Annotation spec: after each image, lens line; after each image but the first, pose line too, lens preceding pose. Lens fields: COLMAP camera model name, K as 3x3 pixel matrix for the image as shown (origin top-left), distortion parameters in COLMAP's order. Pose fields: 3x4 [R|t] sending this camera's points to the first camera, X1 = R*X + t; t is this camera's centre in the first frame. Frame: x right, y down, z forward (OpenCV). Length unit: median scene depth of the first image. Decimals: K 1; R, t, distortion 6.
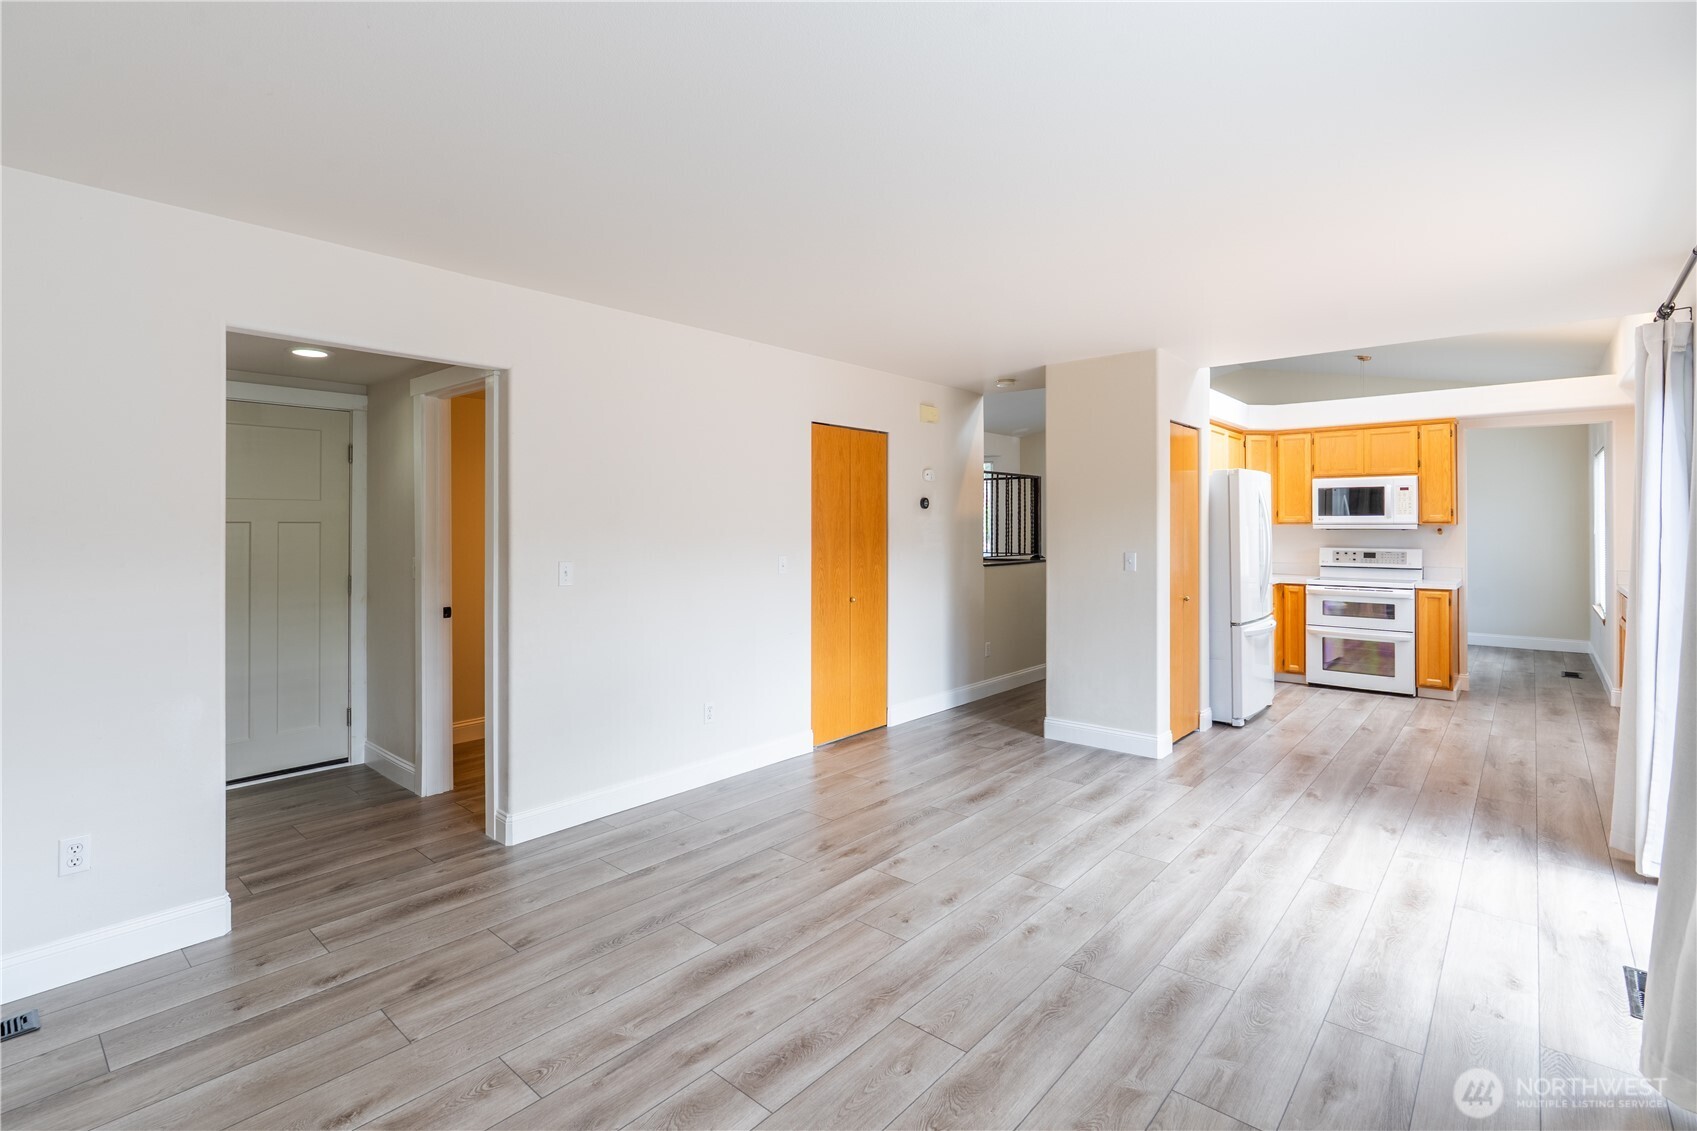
lens RADIAL K [[752.5, 0, 880.8], [0, 752.5, 525.3], [0, 0, 1]] dist [-0.001039, 0.000332]
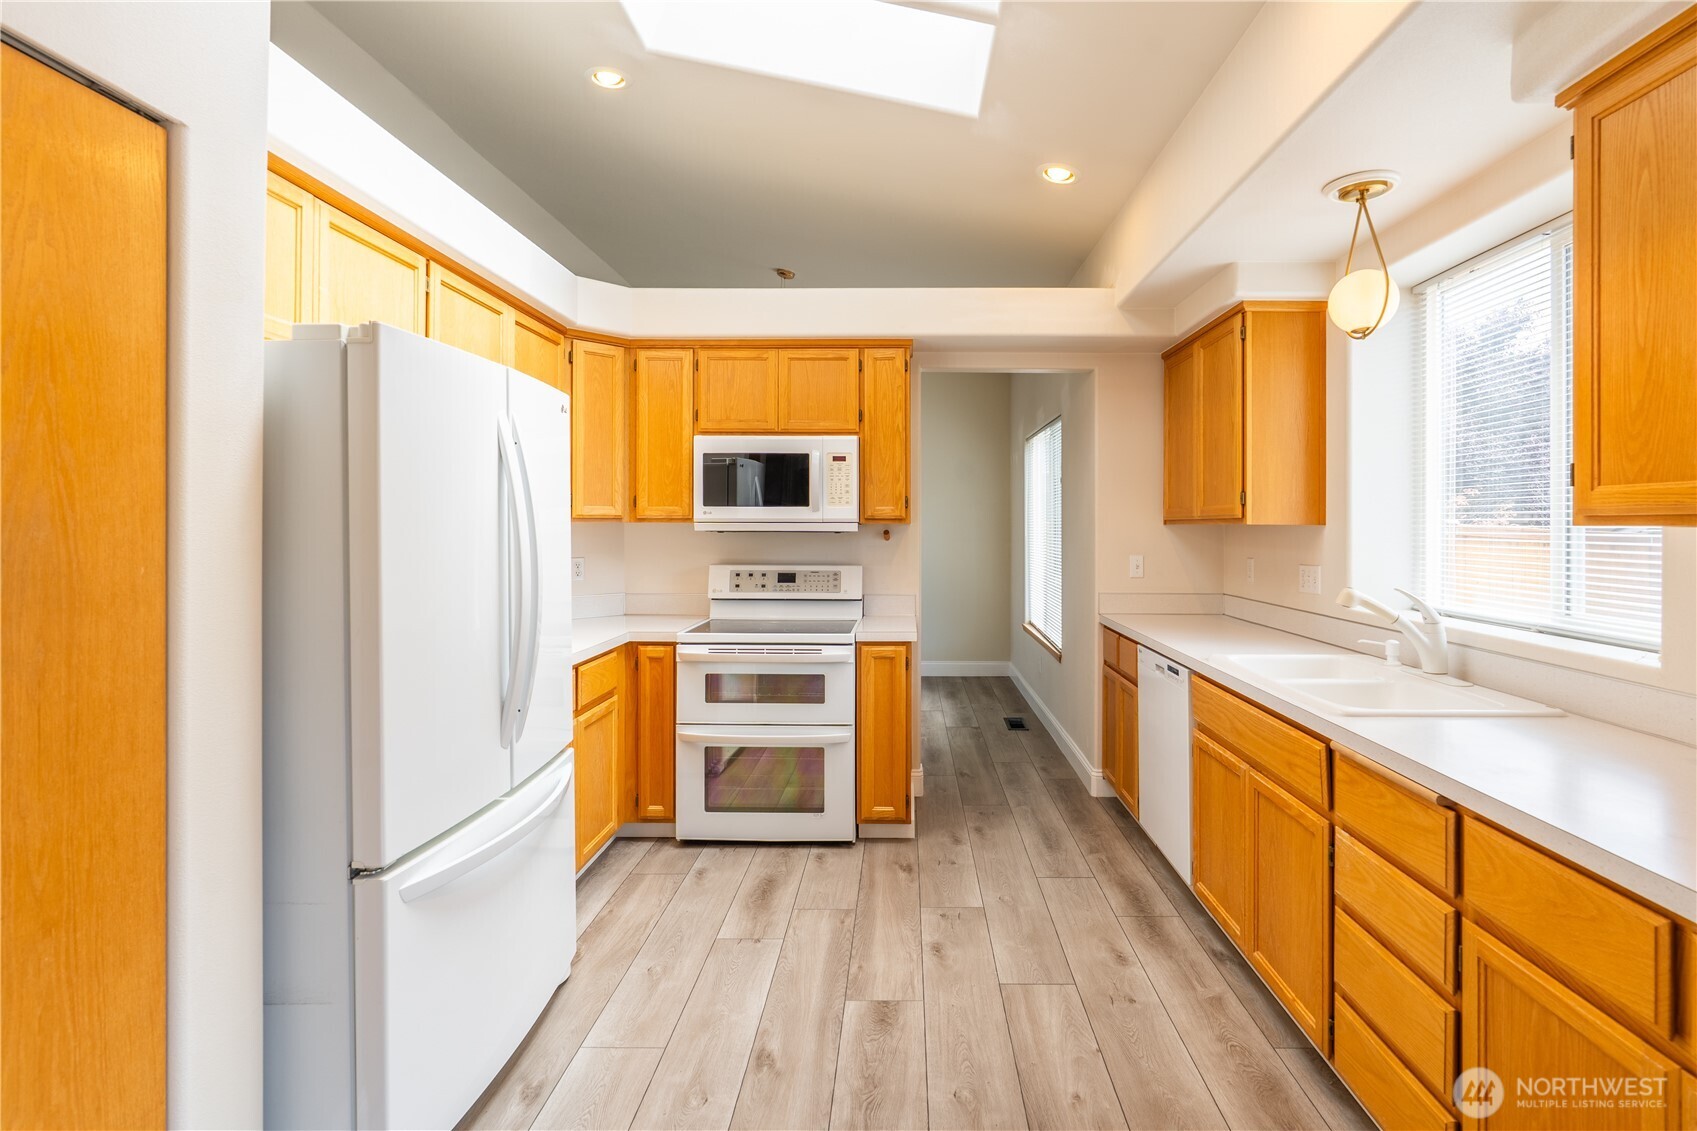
lens RADIAL K [[752.5, 0, 880.8], [0, 752.5, 525.3], [0, 0, 1]] dist [-0.001039, 0.000332]
pose [[0.777455, 0.001888, 0.628936, 0.358015], [-0.003959, 0.999990, 0.001892, -0.000783], [-0.628926, -0.003962, 0.777455, 0.529860]]
